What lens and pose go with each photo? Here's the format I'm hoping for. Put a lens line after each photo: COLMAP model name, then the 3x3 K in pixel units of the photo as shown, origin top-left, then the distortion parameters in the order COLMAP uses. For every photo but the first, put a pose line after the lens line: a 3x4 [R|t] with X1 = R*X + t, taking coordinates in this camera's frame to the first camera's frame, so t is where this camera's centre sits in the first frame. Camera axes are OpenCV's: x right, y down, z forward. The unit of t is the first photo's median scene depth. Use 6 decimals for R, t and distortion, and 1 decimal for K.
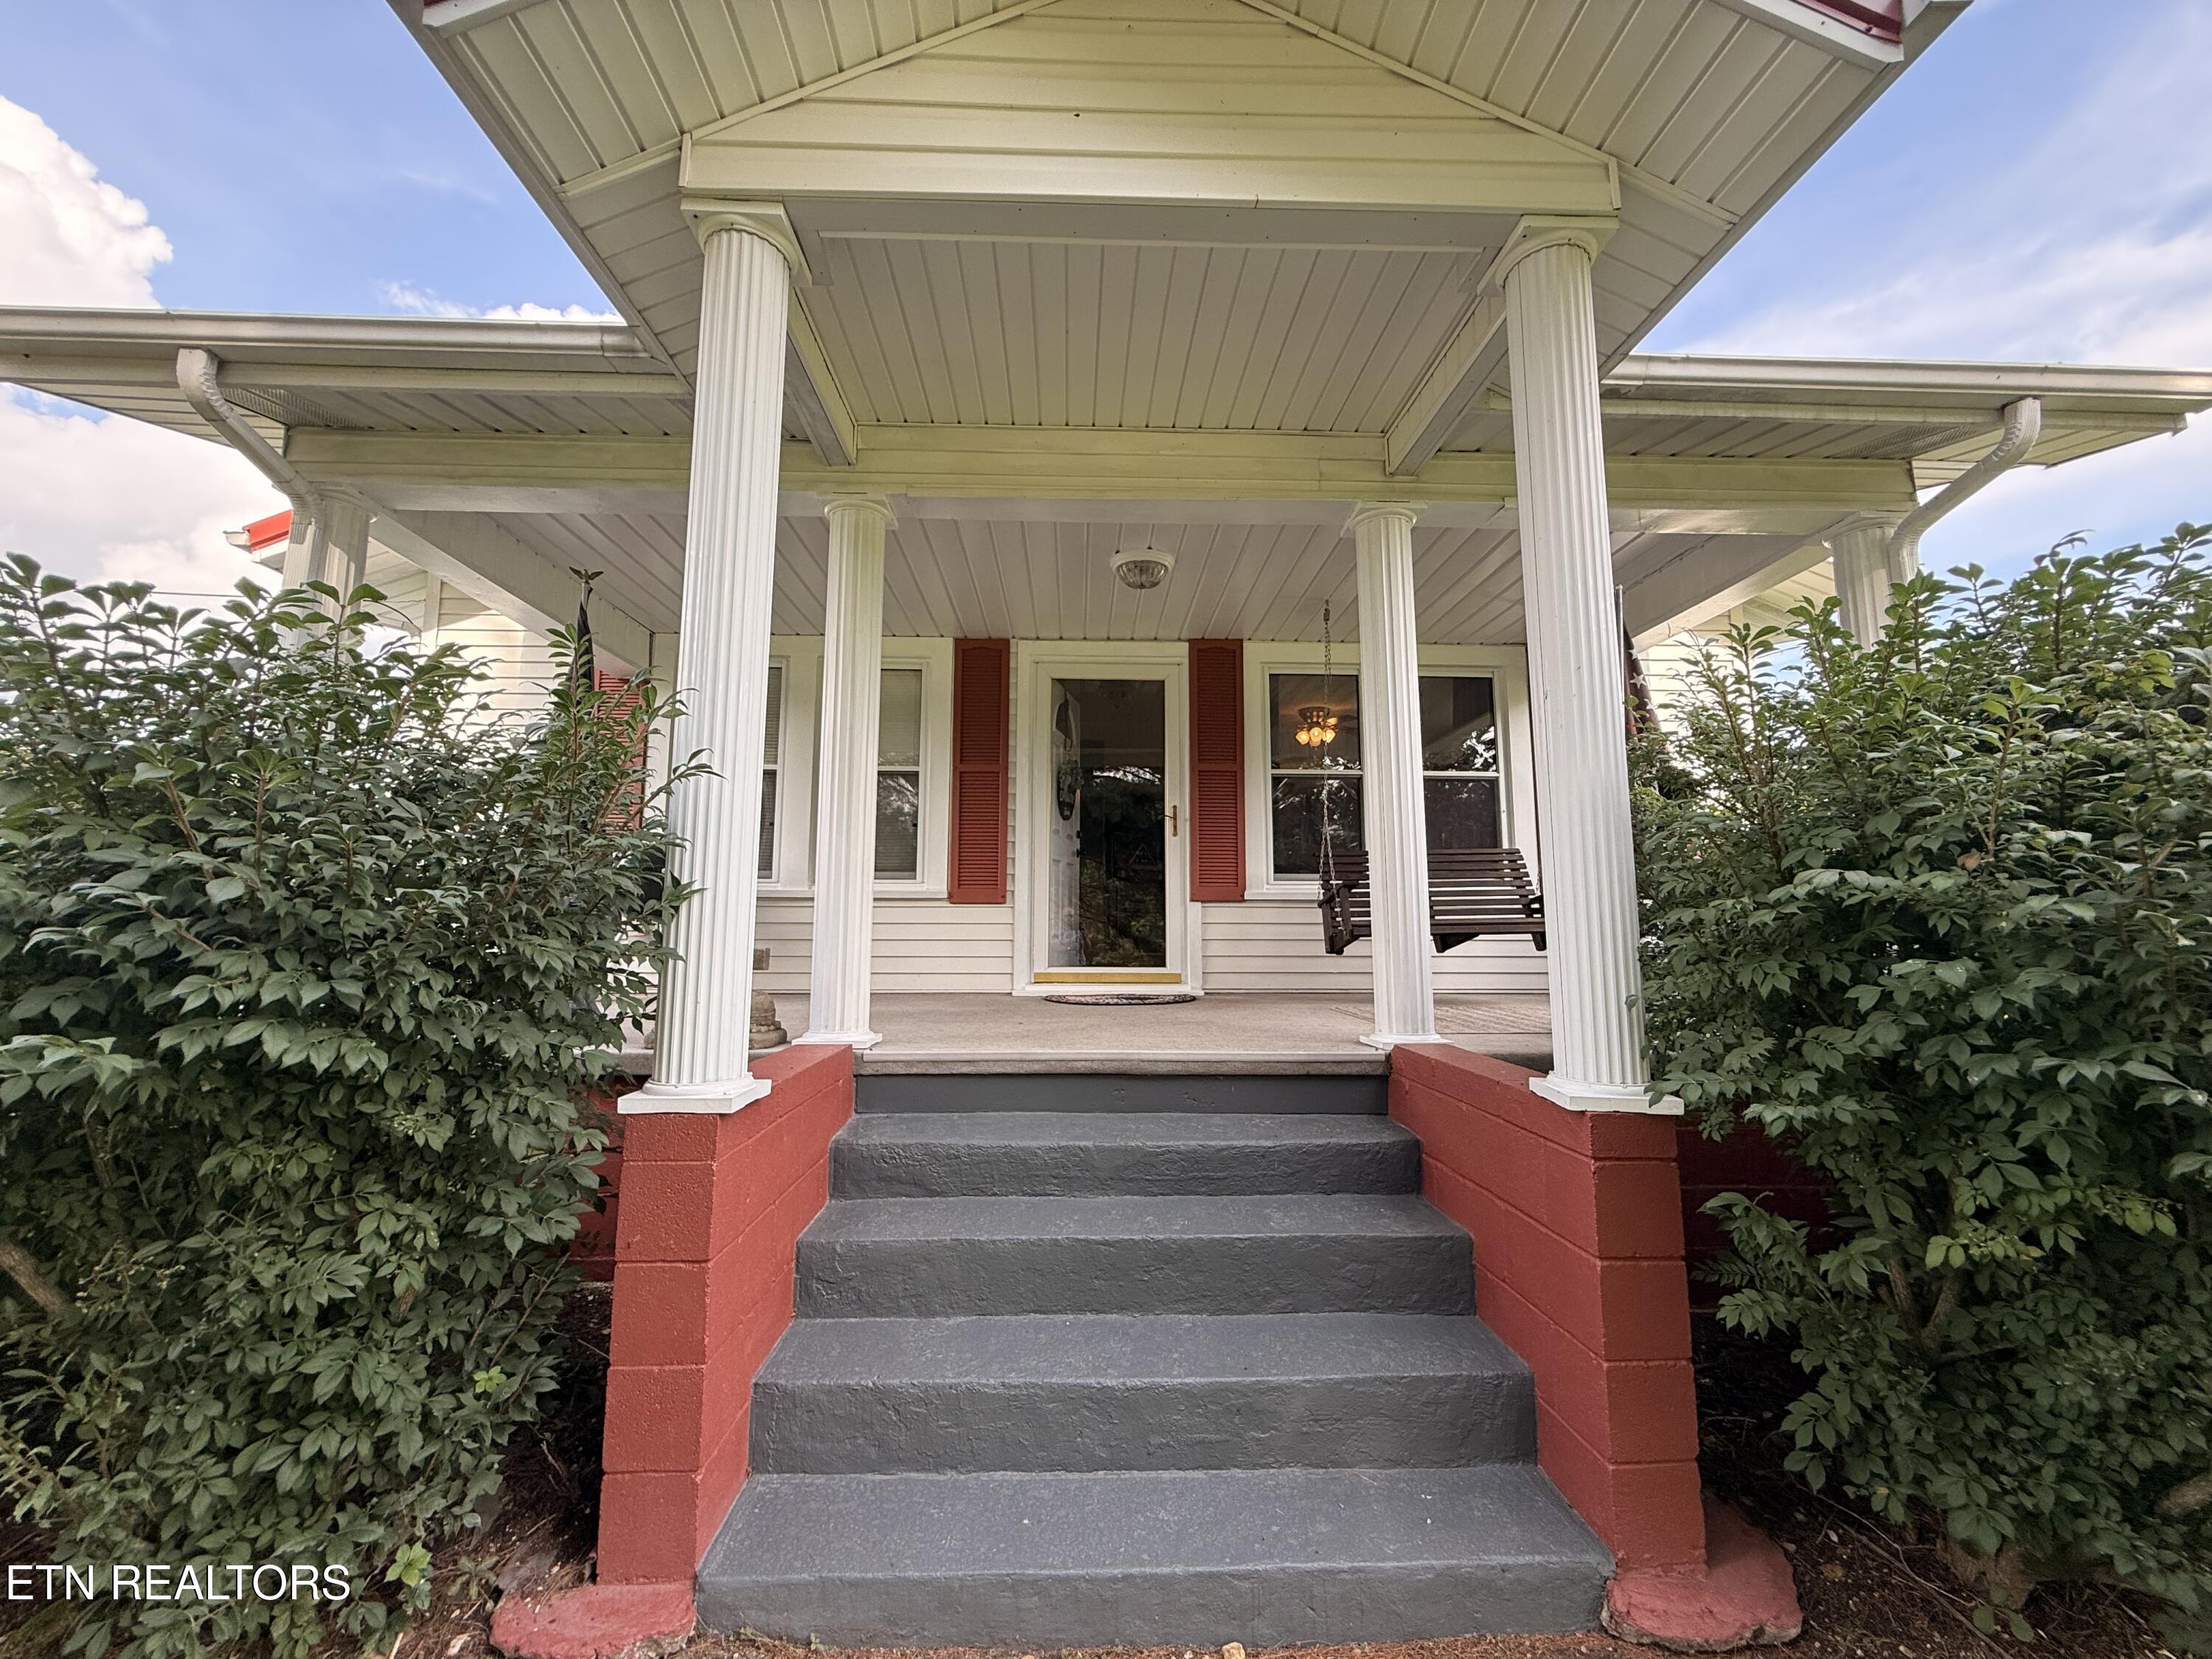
lens RADIAL K [[870.8, 0, 1100.9], [0, 870.8, 832.9], [0, 0, 1]] dist [0.001782, 0.000263]
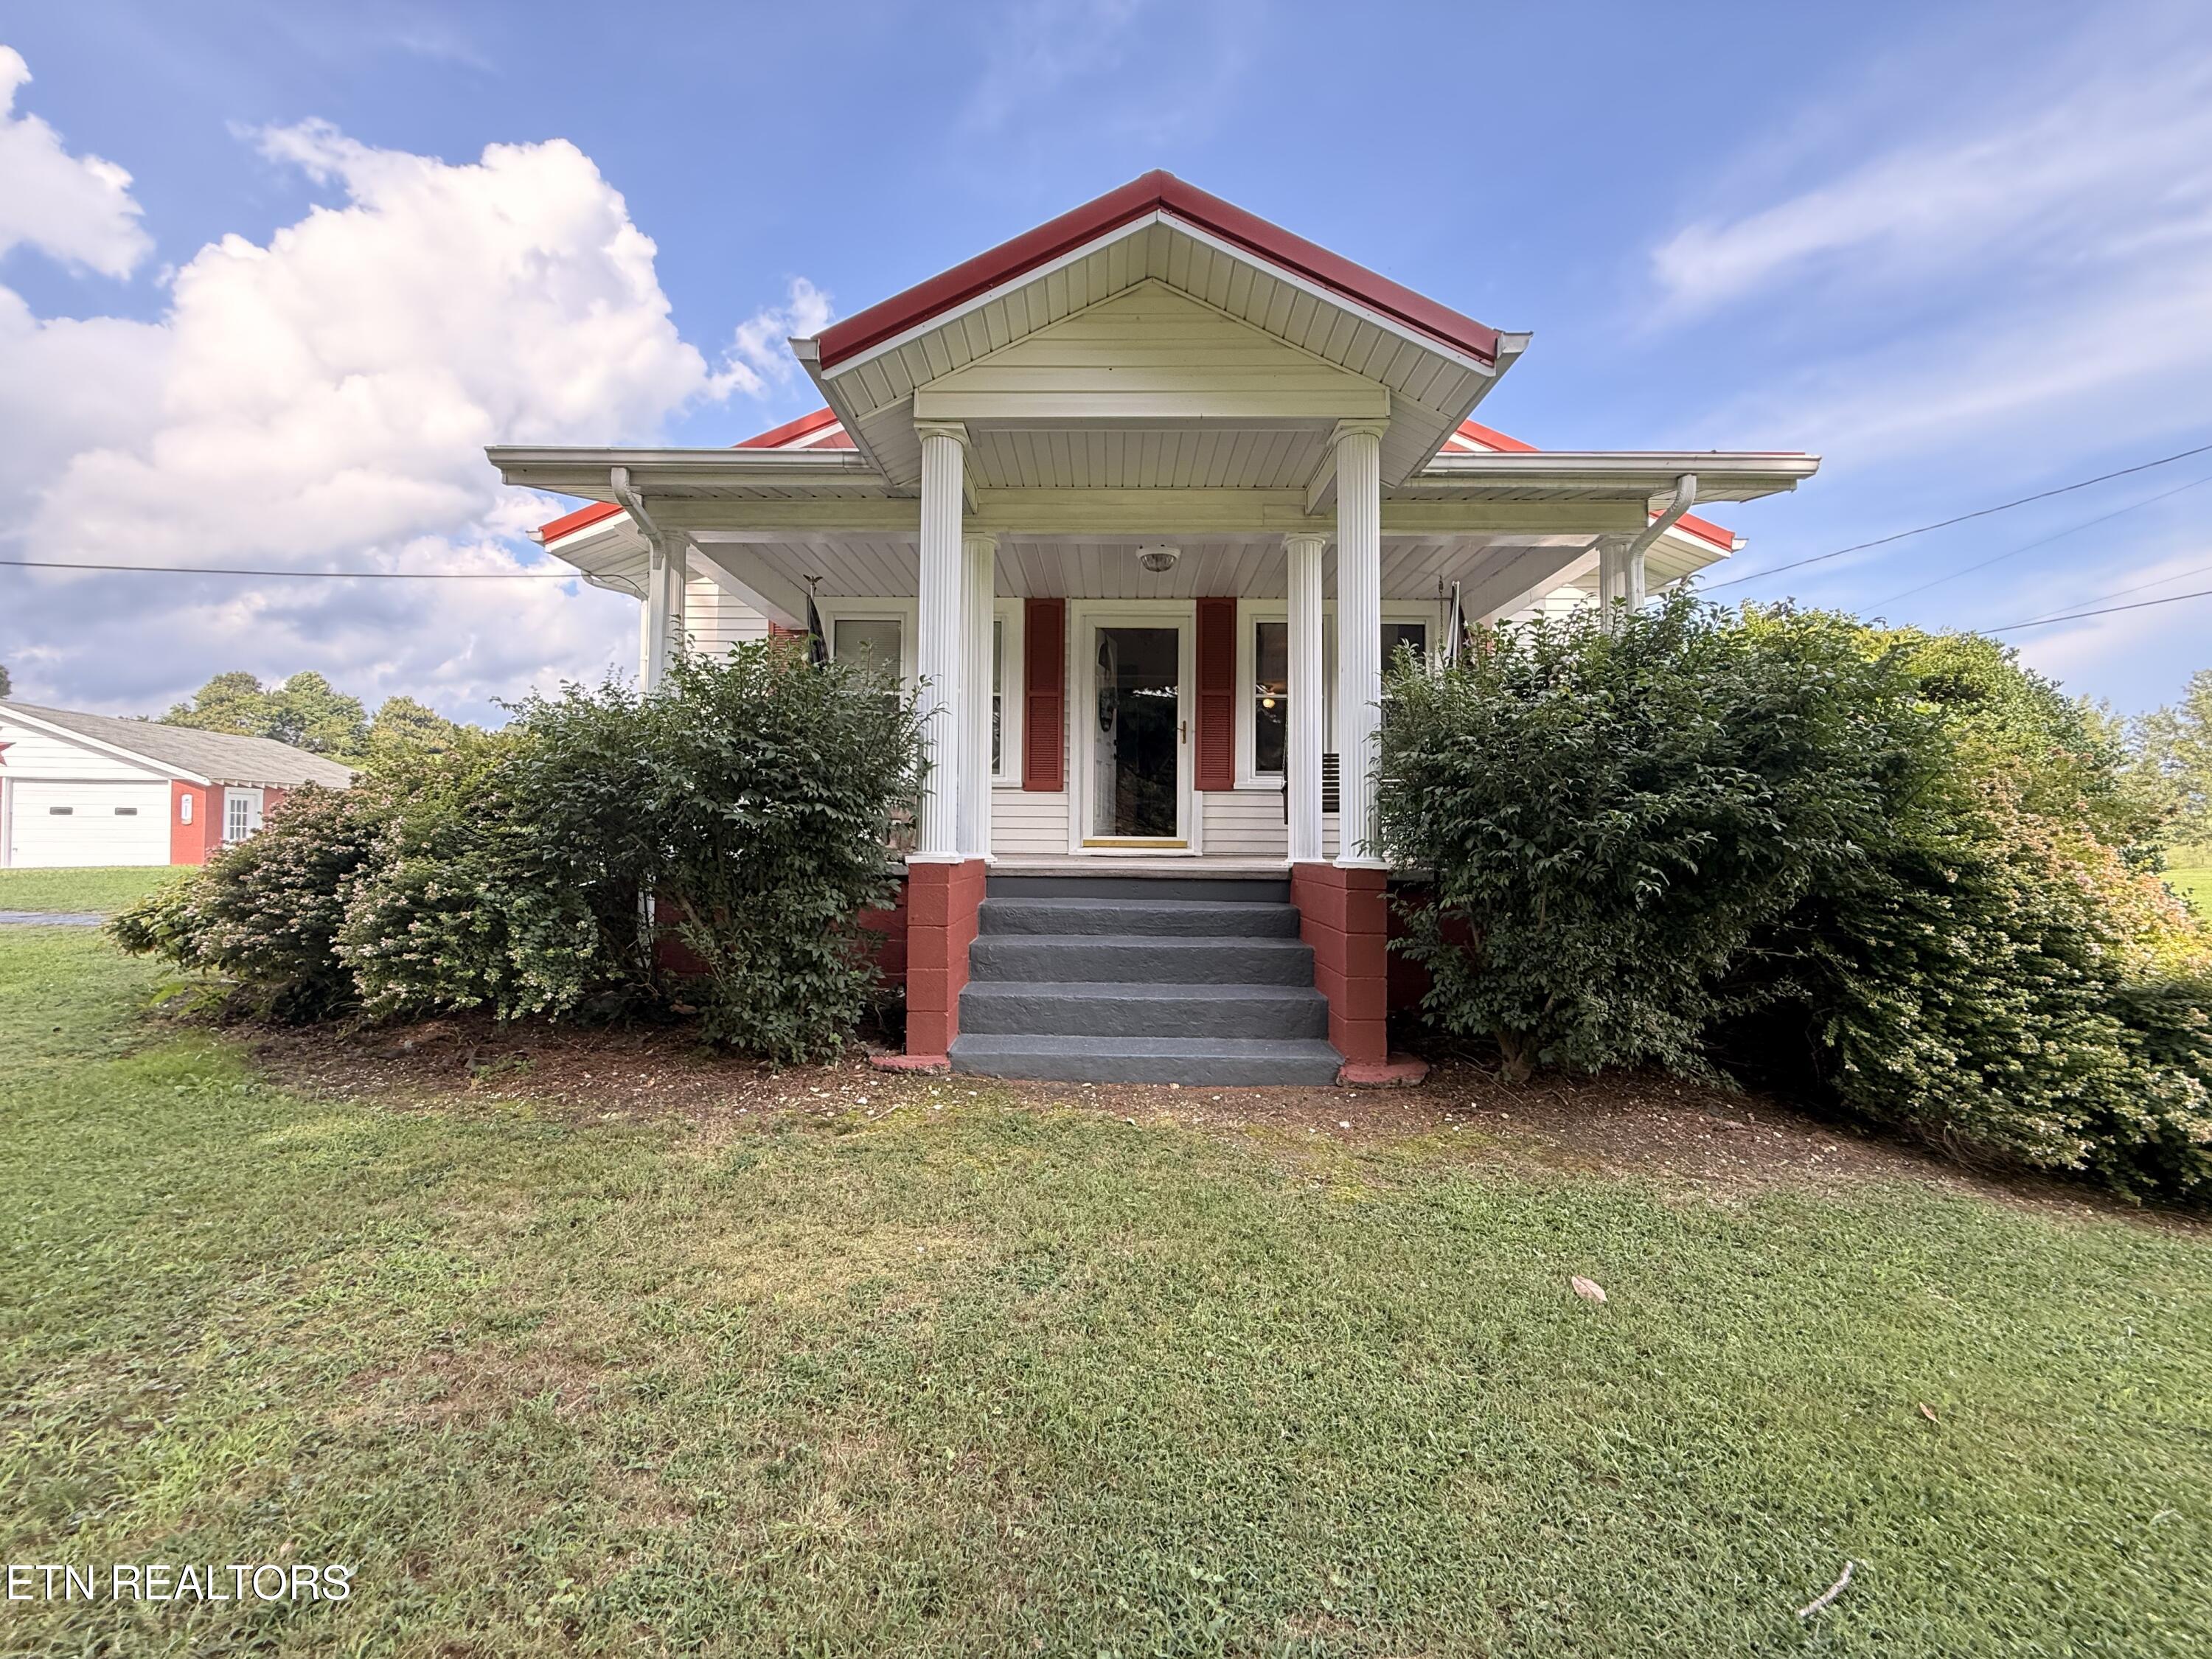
lens RADIAL K [[870.8, 0, 1100.9], [0, 870.8, 832.9], [0, 0, 1]] dist [0.001782, 0.000263]
pose [[0.998849, 0.005525, -0.047652, 0.031840], [-0.000637, 0.994786, 0.101987, 0.007396], [0.047967, -0.101839, 0.993644, -0.667291]]
